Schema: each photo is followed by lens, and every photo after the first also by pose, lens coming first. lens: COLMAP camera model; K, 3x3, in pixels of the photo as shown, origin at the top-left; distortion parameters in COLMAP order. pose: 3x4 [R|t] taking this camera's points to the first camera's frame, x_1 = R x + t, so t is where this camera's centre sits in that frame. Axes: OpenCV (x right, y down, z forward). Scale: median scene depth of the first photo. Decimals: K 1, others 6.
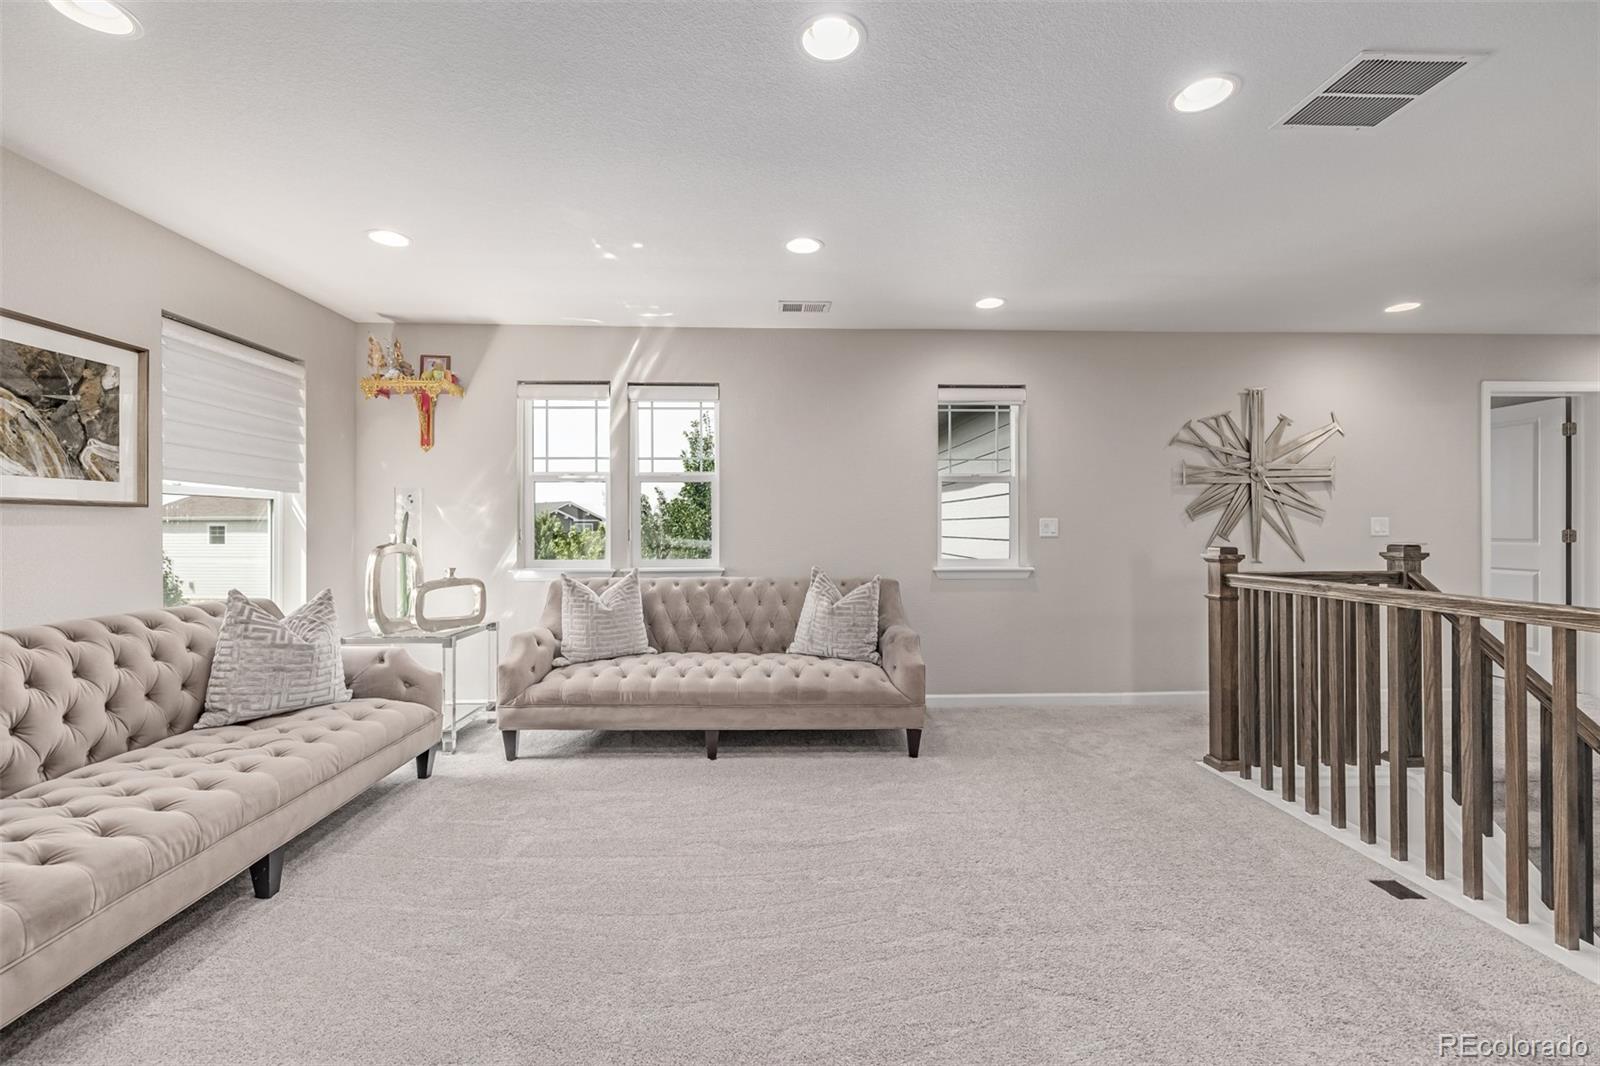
lens RADIAL K [[674.1, 0, 799.8], [0, 674.1, 526.7], [0, 0, 1]] dist [0.000173, 0.000772]
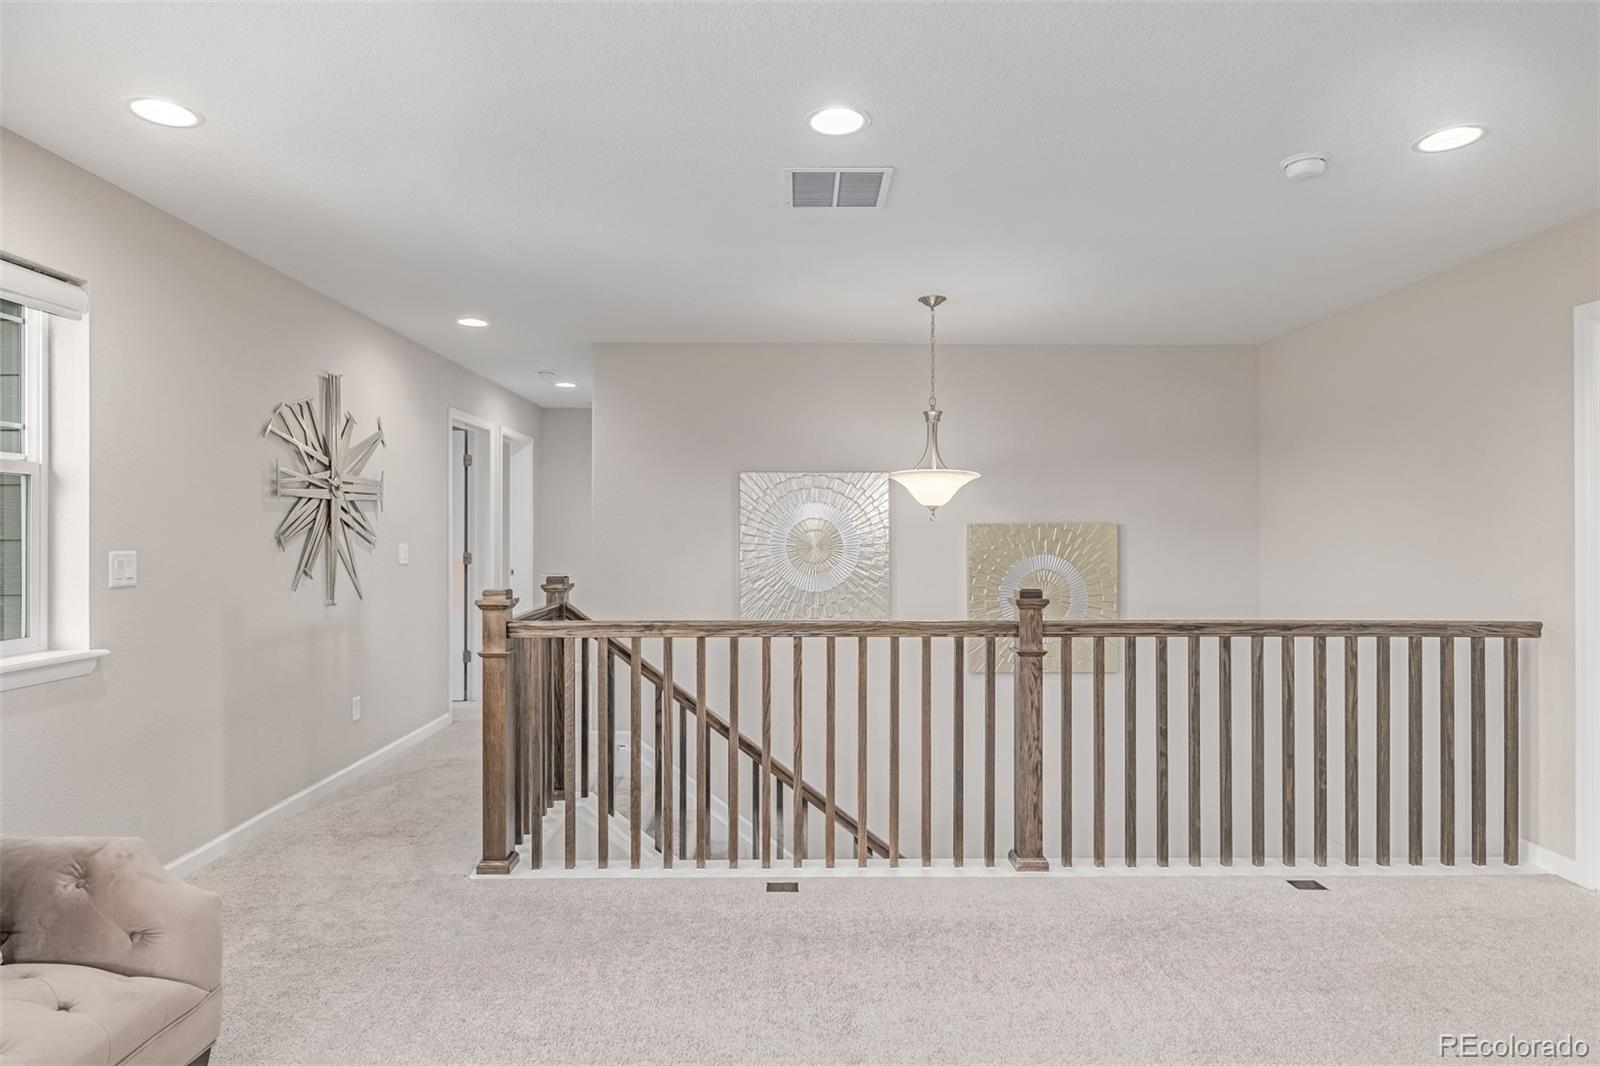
lens RADIAL K [[876.8, 0, 800.0], [0, 876.8, 533.0], [0, 0, 1]] dist [-0.003129, -0.000346]
pose [[0.030700, 0.004551, 0.999518, -0.379977], [-0.000461, 0.999990, -0.004539, -0.031050], [-0.999529, -0.000321, 0.030702, 0.604295]]
